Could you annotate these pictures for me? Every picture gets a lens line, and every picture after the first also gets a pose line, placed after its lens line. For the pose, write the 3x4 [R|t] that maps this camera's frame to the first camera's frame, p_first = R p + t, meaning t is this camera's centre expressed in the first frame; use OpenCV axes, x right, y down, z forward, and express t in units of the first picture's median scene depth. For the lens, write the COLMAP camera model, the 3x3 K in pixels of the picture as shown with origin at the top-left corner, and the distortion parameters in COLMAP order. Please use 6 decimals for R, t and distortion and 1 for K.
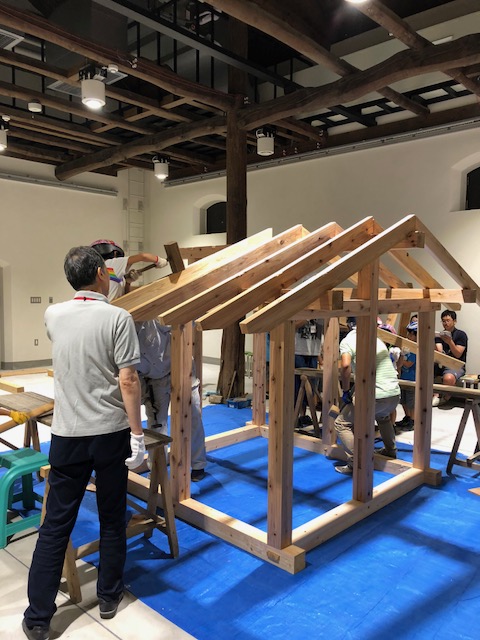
lens RADIAL K [[530.6, 0, 241.2], [0, 530.6, 319.0], [0, 0, 1]] dist [0.005408, 0.013845]
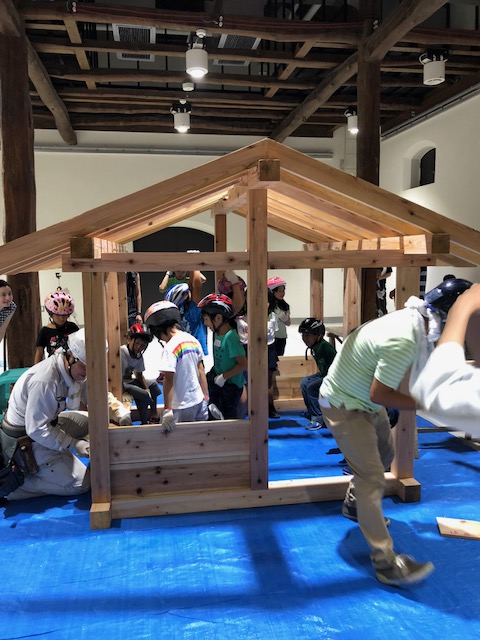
lens RADIAL K [[530.6, 0, 238.3], [0, 530.6, 319.7], [0, 0, 1]] dist [0.005408, 0.013845]
pose [[0.792967, 0.054358, -0.606834, 0.346525], [-0.018337, 0.997690, 0.065408, 0.008113], [0.608988, -0.040739, 0.792132, 0.154694]]
